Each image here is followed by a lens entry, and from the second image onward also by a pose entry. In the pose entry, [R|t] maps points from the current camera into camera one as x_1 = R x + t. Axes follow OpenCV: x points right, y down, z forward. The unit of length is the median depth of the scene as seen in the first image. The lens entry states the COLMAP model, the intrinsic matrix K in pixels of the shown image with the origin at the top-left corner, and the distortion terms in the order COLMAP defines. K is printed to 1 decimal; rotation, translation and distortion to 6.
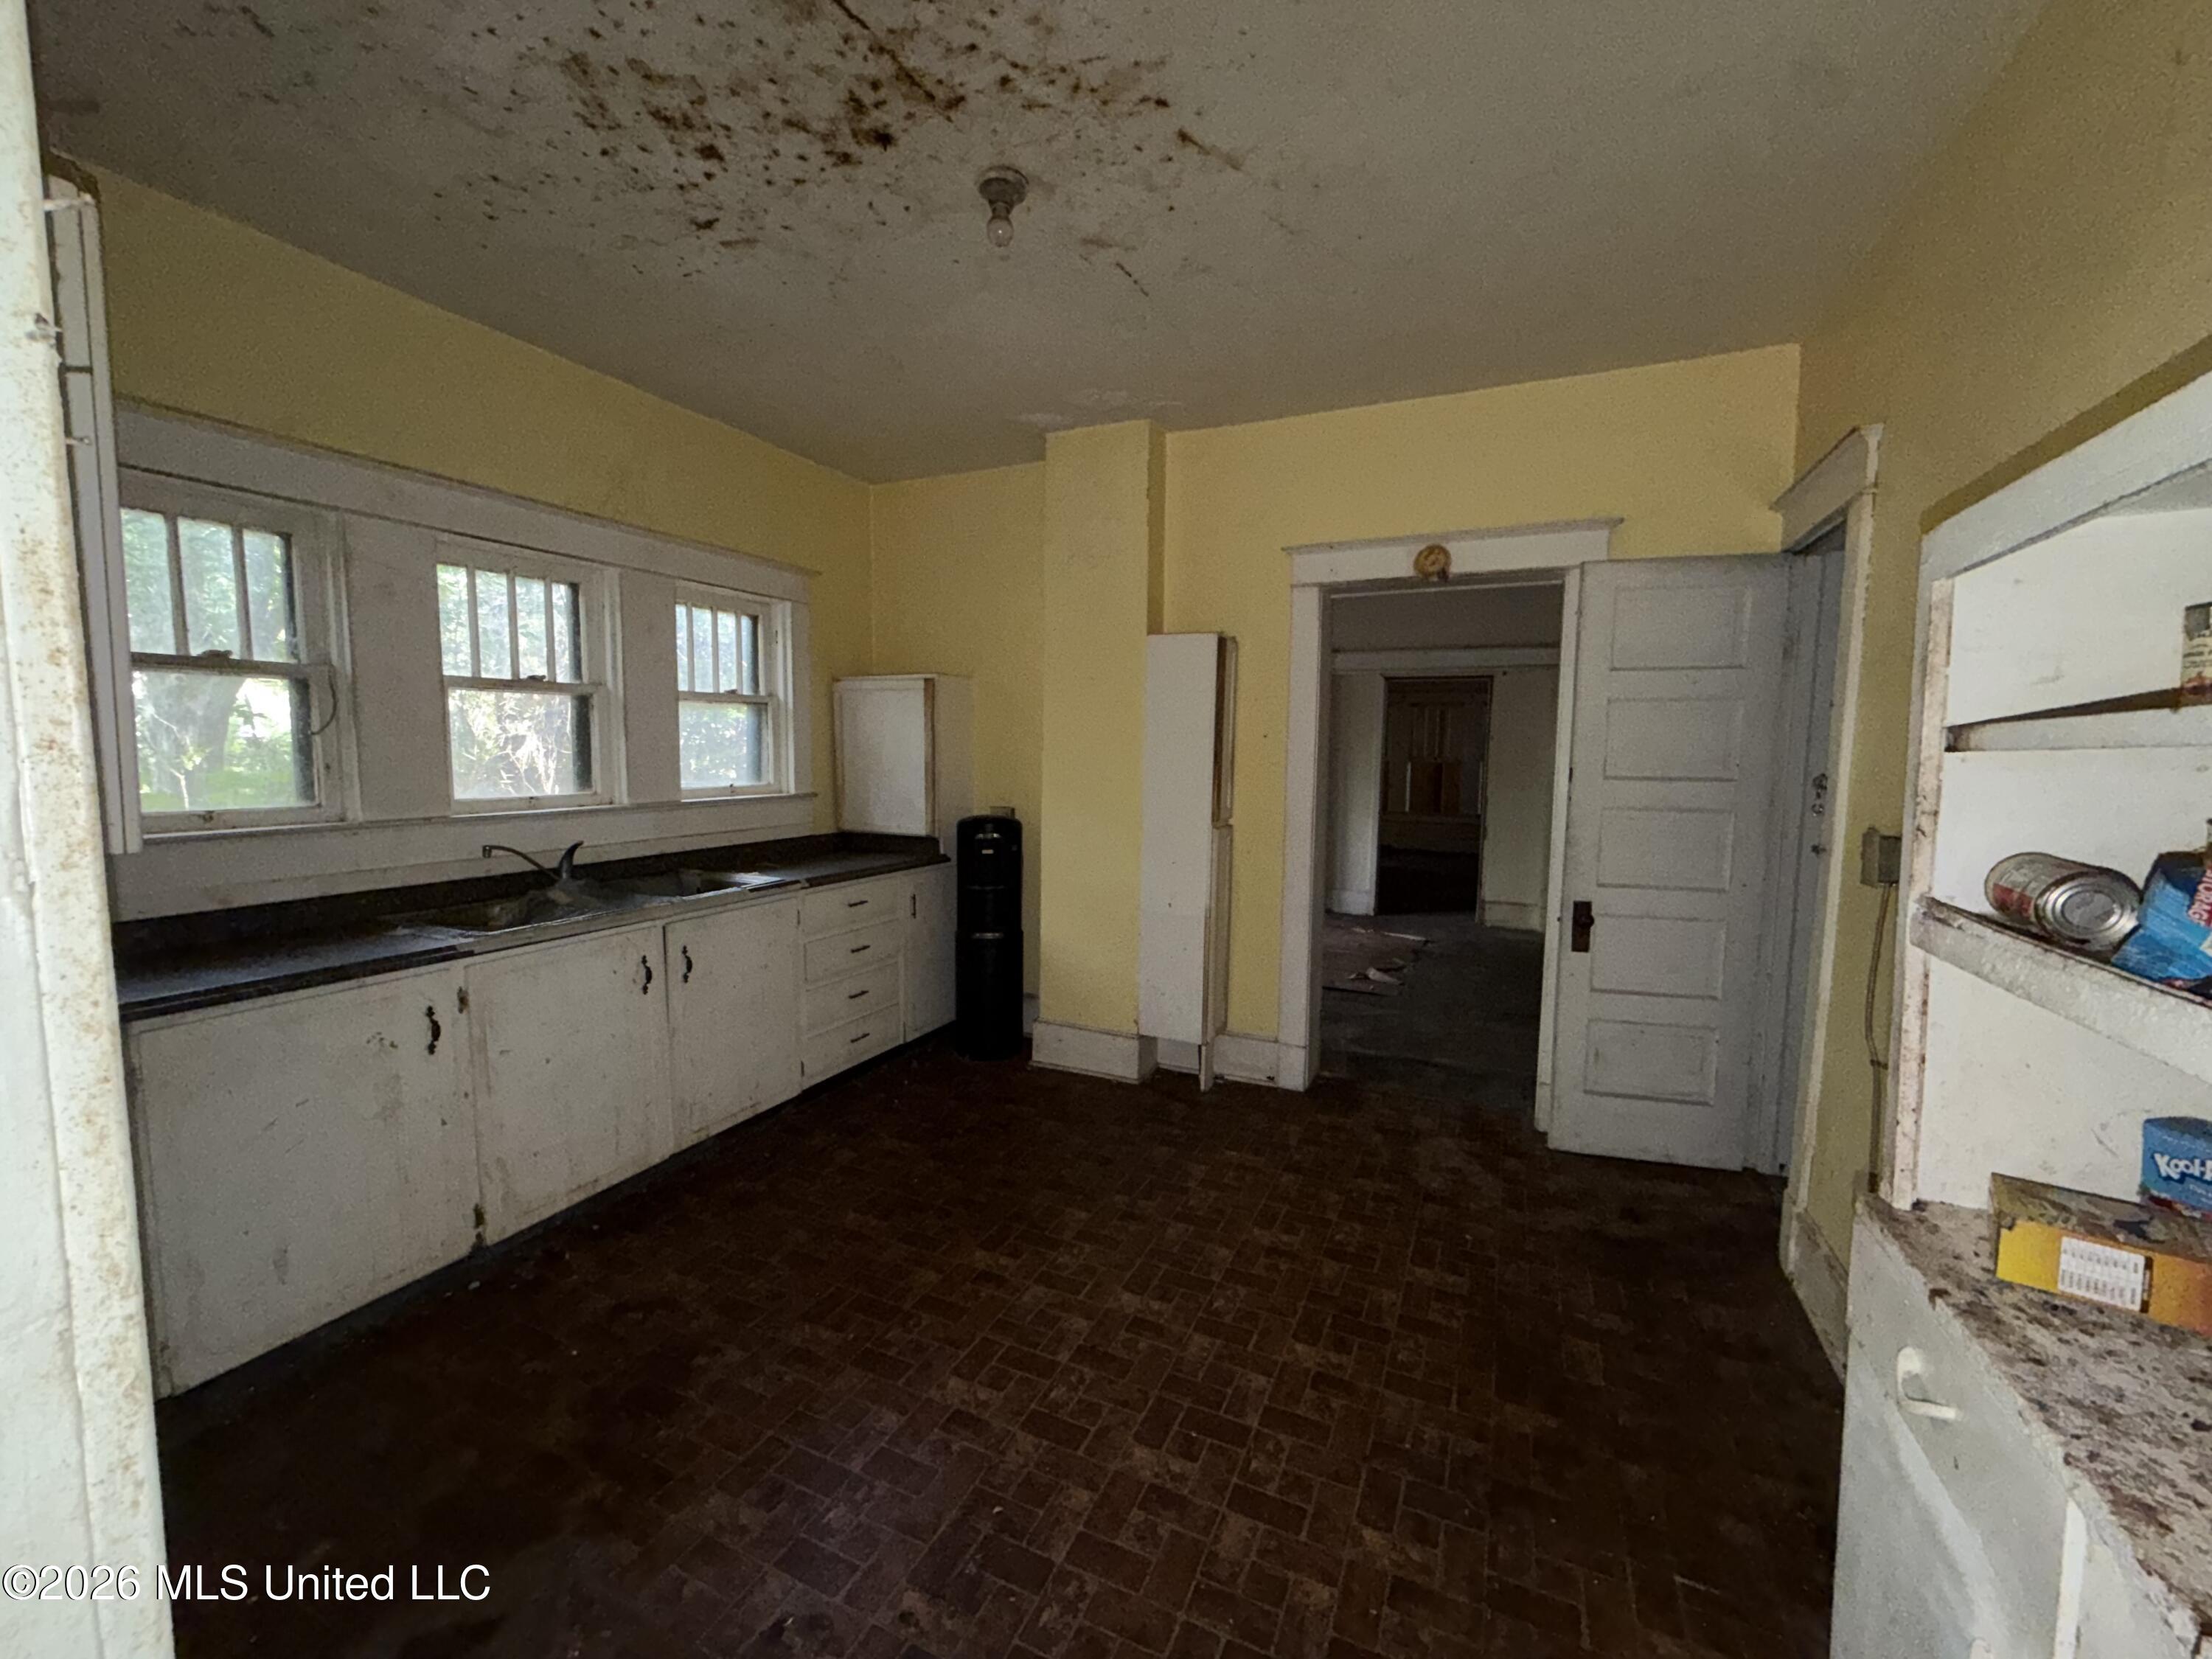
lens RADIAL K [[879.0, 0, 1106.4], [0, 879.0, 820.7], [0, 0, 1]] dist [-0.002030, 0.000066]
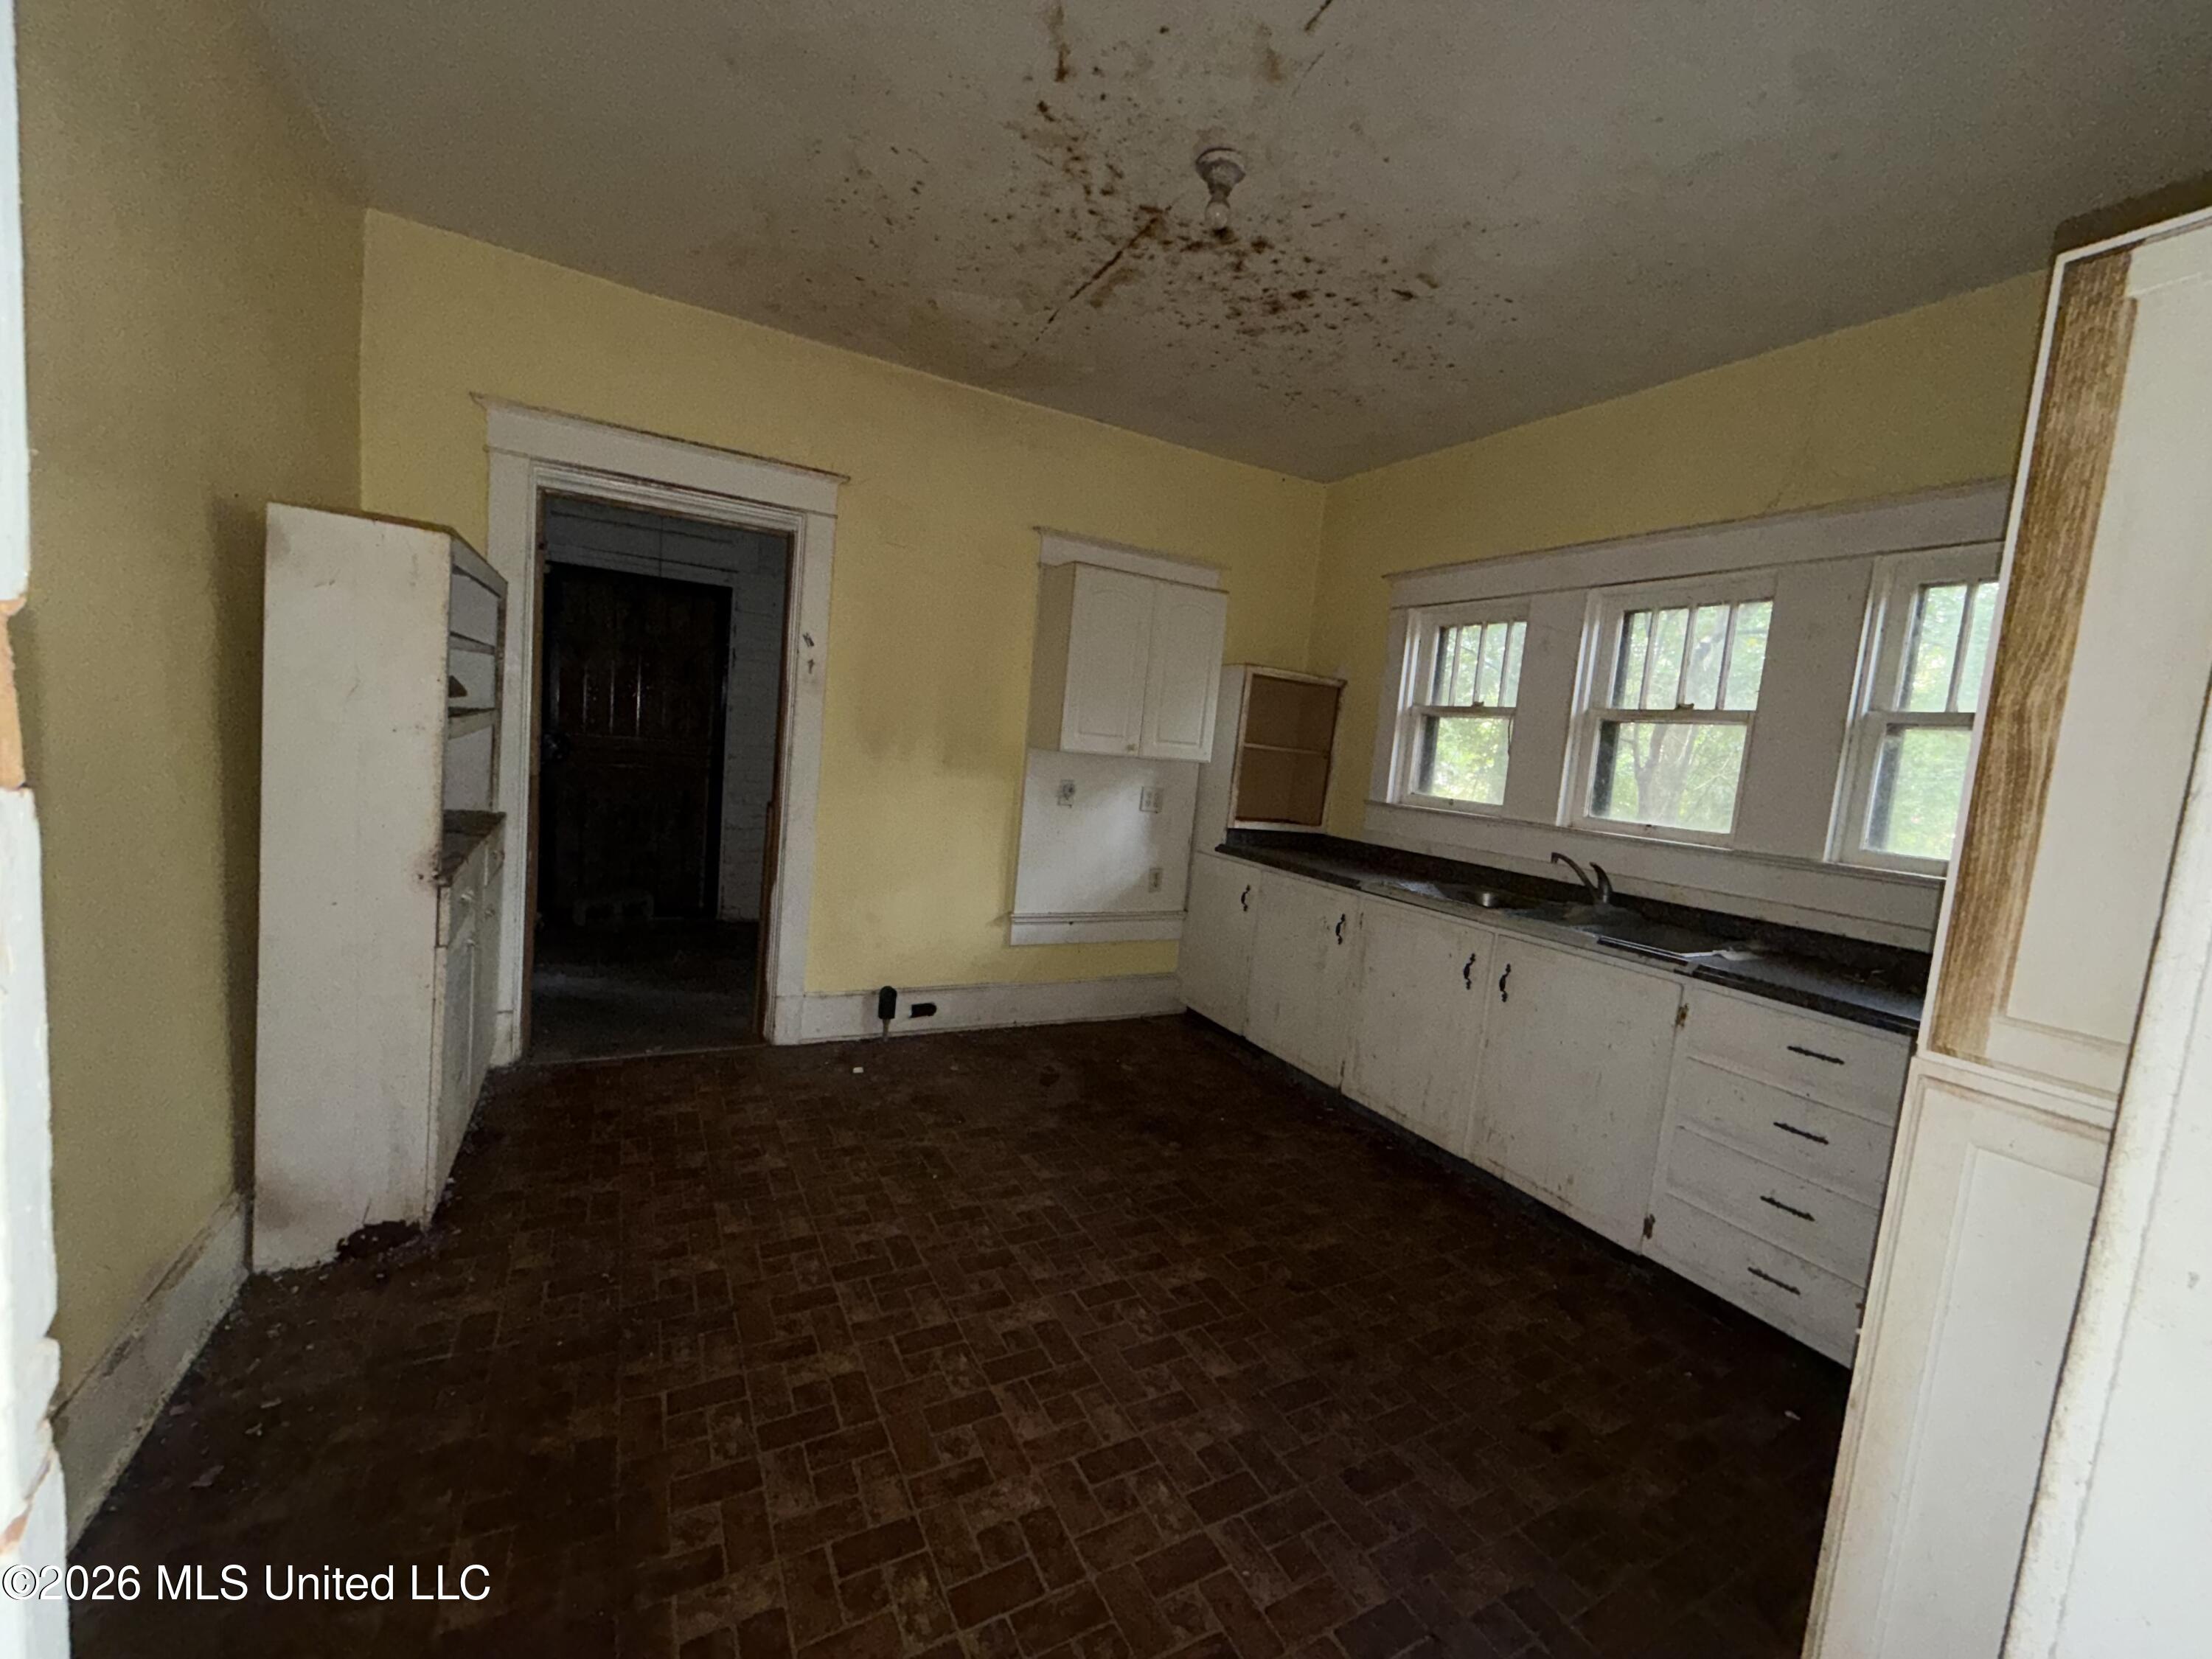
lens RADIAL K [[879.0, 0, 1106.8], [0, 879.0, 824.2], [0, 0, 1]] dist [-0.002030, 0.000066]
pose [[-0.591247, 0.013524, -0.806377, 0.689559], [-0.164461, 0.976828, 0.136968, -0.084587], [0.789544, 0.213599, -0.575322, 1.430928]]
